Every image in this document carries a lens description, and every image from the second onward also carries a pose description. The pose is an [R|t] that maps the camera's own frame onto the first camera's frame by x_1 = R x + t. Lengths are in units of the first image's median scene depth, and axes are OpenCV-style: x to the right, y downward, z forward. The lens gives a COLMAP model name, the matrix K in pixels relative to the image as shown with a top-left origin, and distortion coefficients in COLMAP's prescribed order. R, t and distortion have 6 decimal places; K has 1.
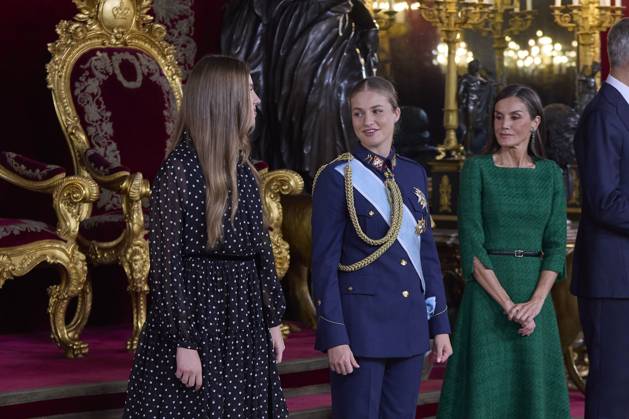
lens RADIAL K [[2440.8, 0, 314.2], [0, 2440.8, 210.8], [0, 0, 1]] dist [-0.147797, 0.000000]
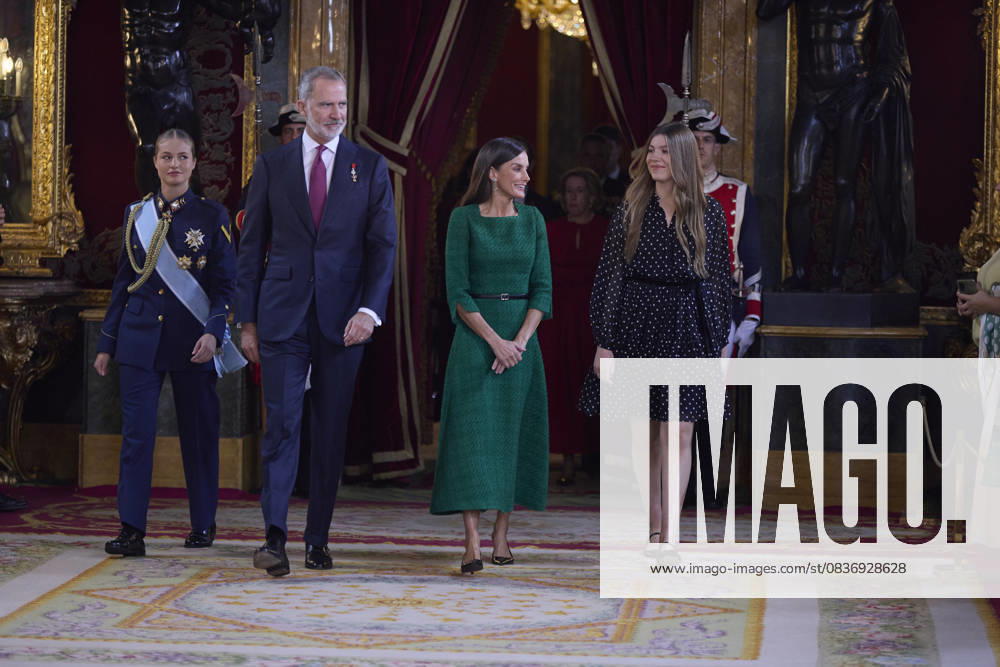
lens RADIAL K [[6084.9, 0, 457.9], [0, 6084.9, 309.8], [0, 0, 1]] dist [1.577571, 0.000000]
pose [[0.743054, 0.006956, 0.669195, -1.748968], [0.003602, 0.999890, -0.014392, 0.062643], [-0.669222, 0.013104, 0.742947, -1.002920]]
